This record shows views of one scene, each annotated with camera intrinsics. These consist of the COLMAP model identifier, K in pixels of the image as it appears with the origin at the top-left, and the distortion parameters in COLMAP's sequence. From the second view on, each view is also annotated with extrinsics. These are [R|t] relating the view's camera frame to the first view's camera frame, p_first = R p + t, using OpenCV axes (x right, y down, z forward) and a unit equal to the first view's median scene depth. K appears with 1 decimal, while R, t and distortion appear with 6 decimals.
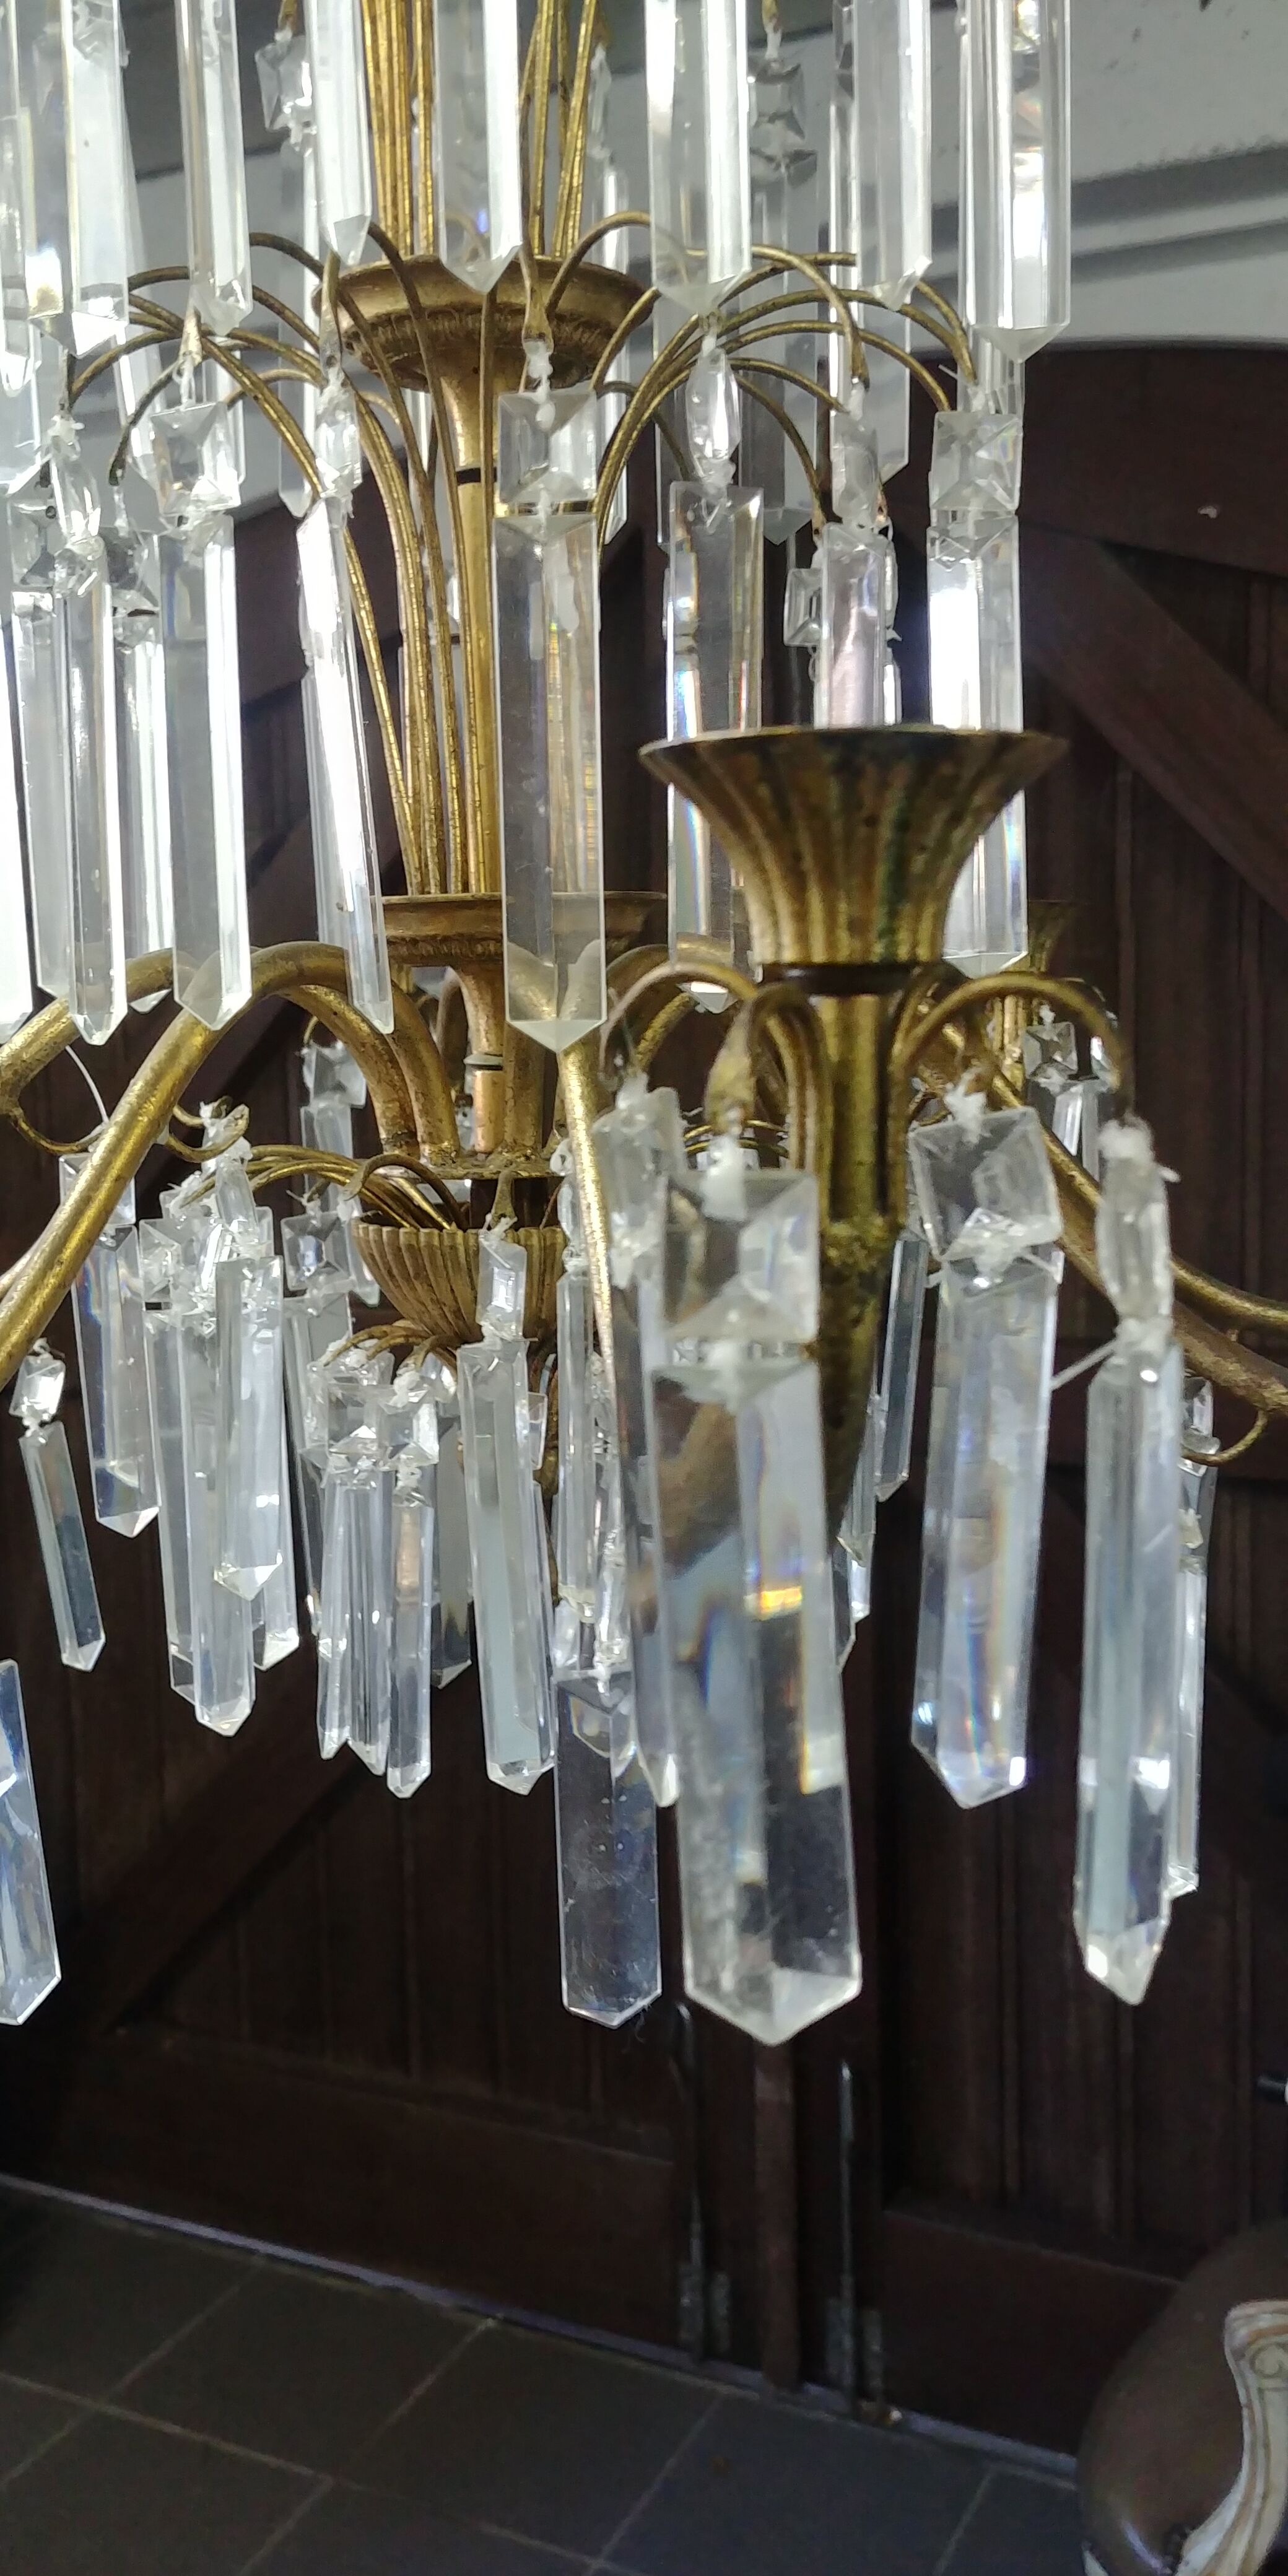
lens RADIAL K [[2249.5, 0, 663.7], [0, 2249.5, 1284.2], [0, 0, 1]] dist [0.096615, -0.101801]
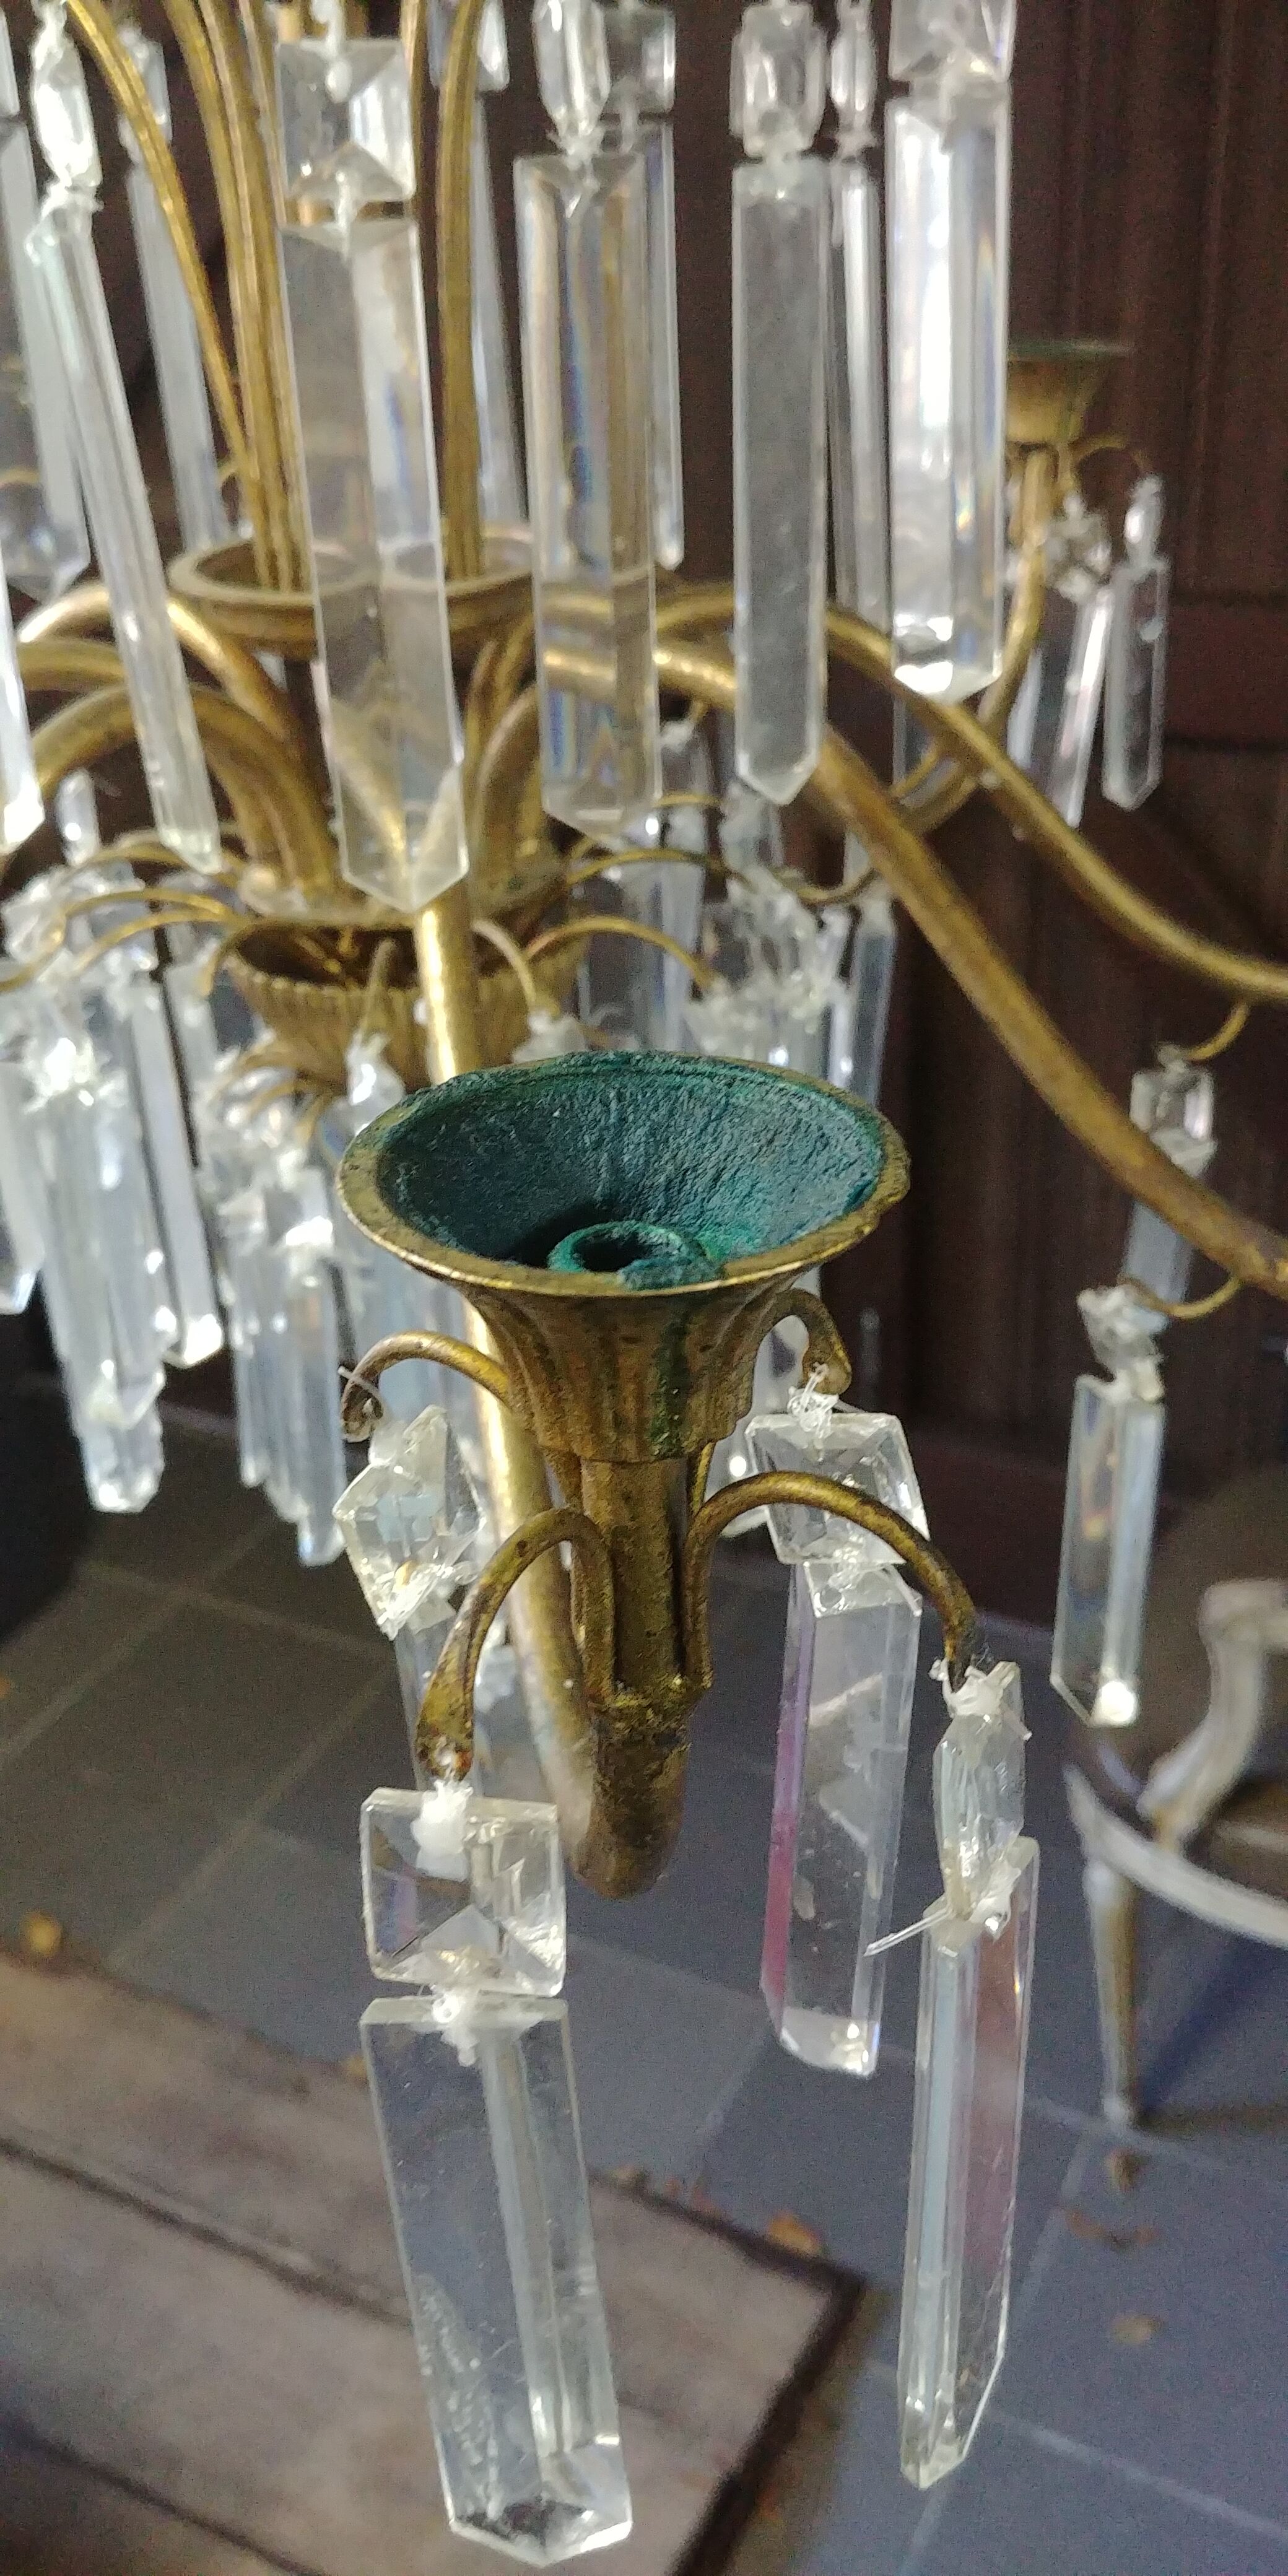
lens RADIAL K [[2249.5, 0, 631.2], [0, 2249.5, 1238.7], [0, 0, 1]] dist [0.096615, -0.101801]
pose [[0.999089, -0.002724, -0.042589, 0.065002], [0.017530, 0.936071, 0.351374, -0.262706], [0.038909, -0.351801, 0.935266, 0.169155]]
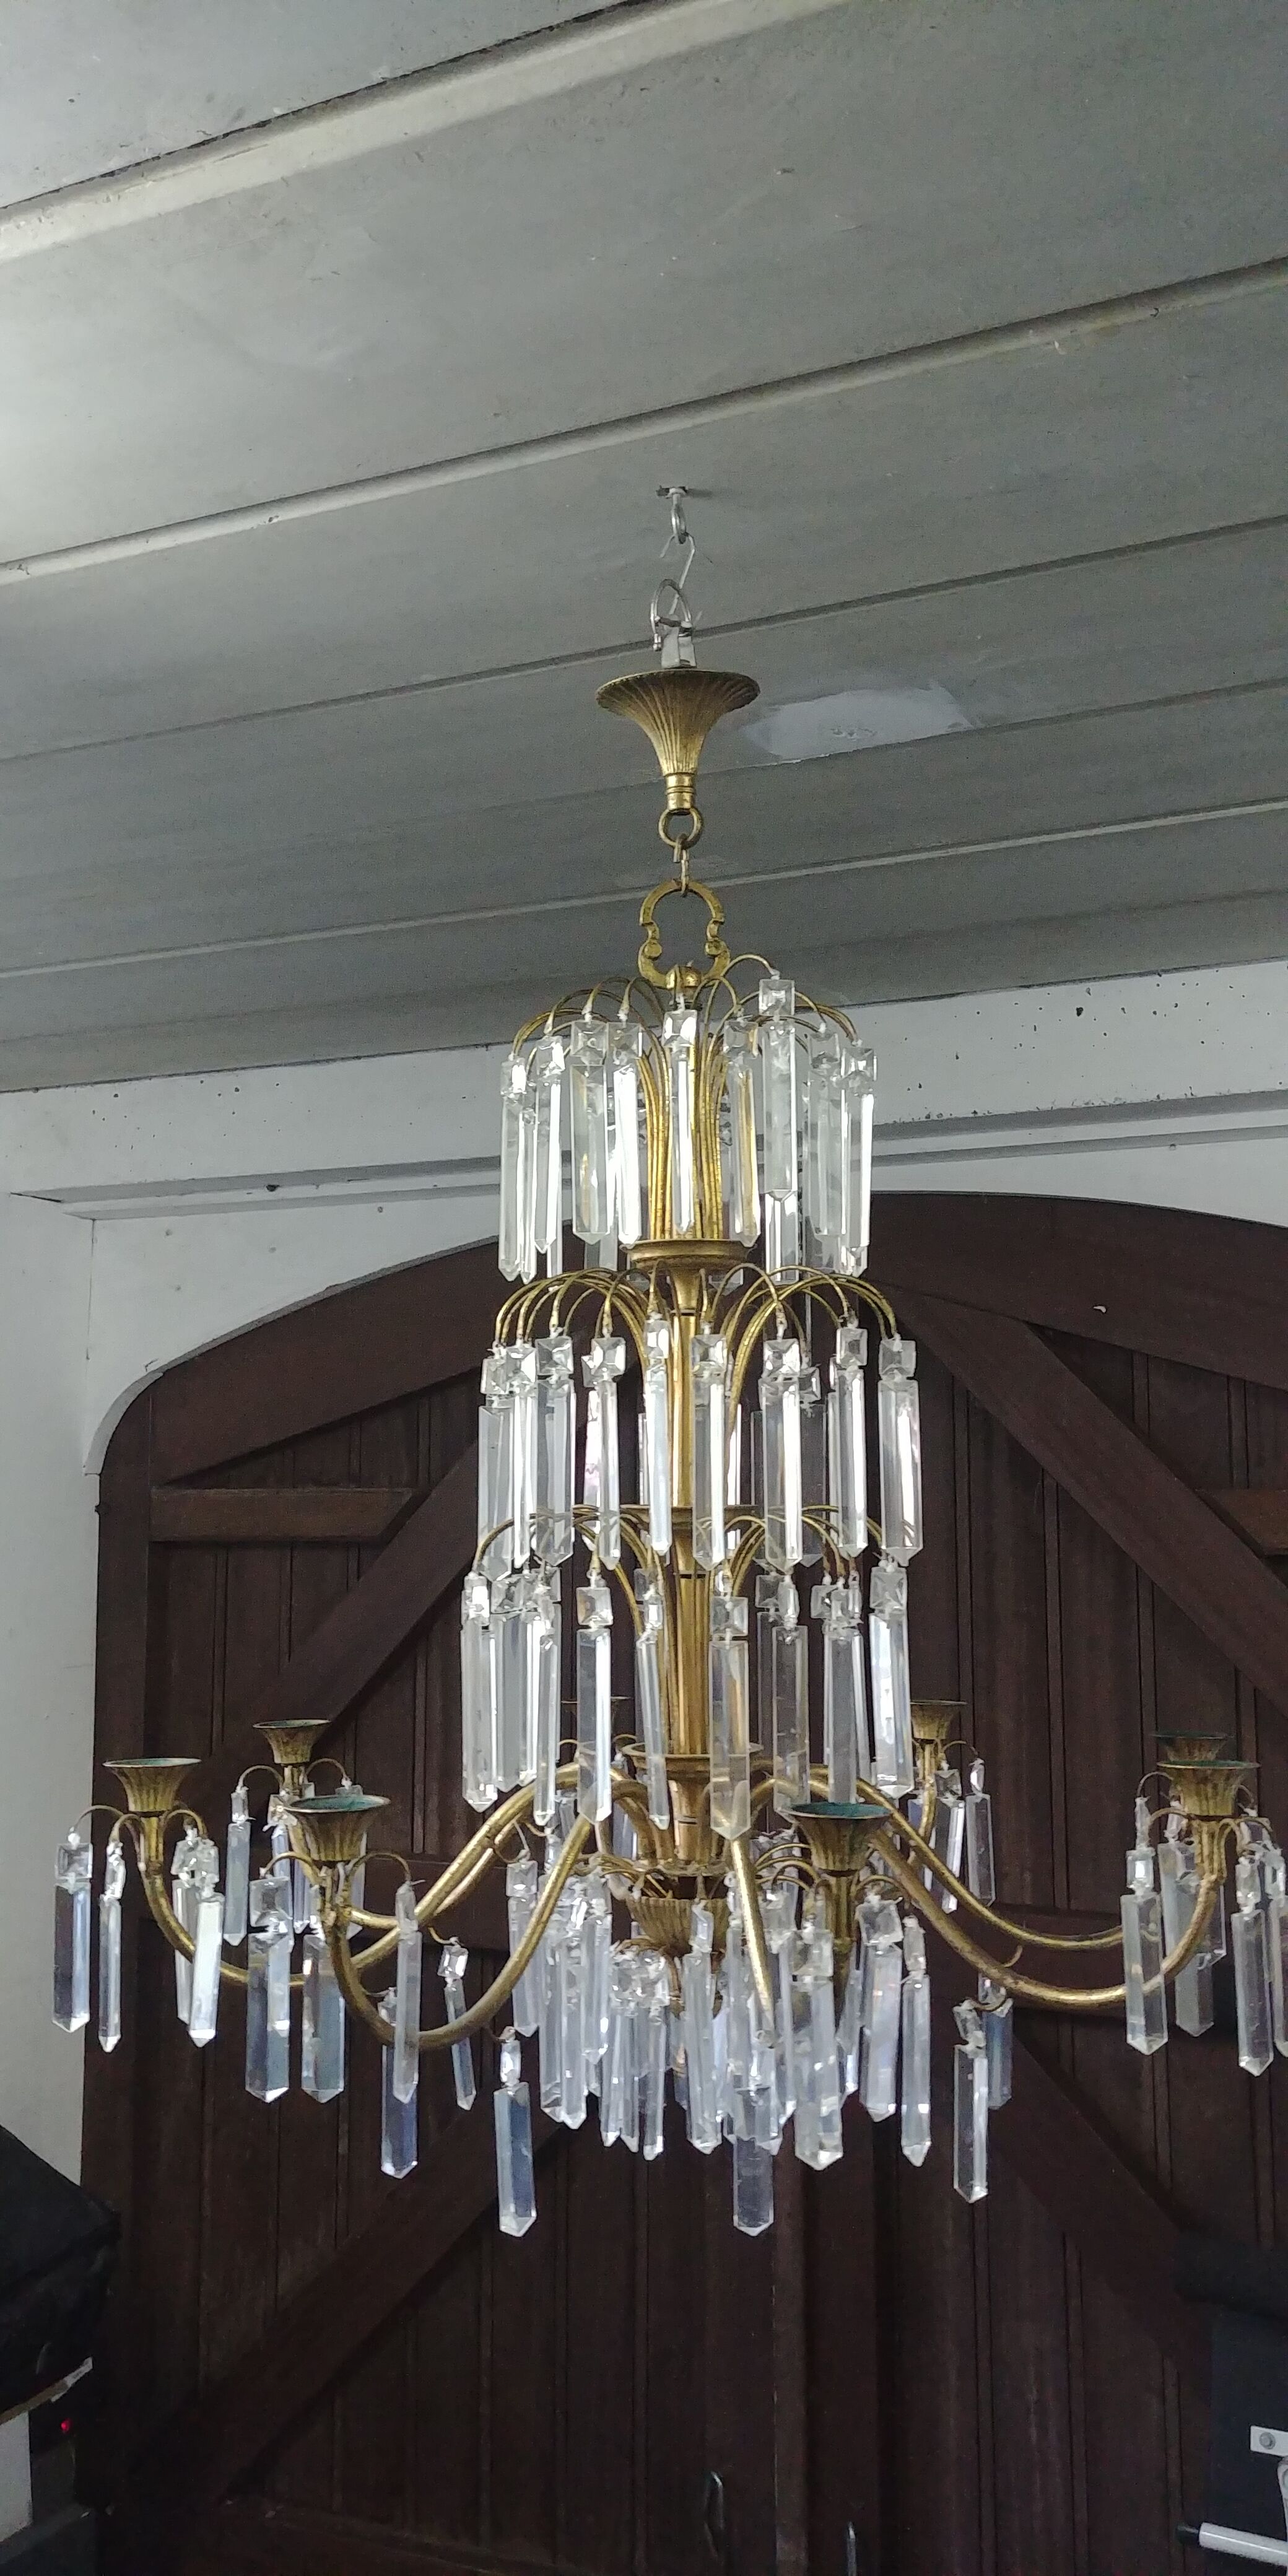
lens RADIAL K [[2245.4, 0, 634.6], [0, 2245.4, 1280.1], [0, 0, 1]] dist [0.082516, -0.084265]
pose [[0.999749, 0.014517, -0.017047, -0.115436], [-0.017971, 0.974384, -0.224172, -0.137551], [0.013356, 0.224422, 0.974401, -1.603913]]
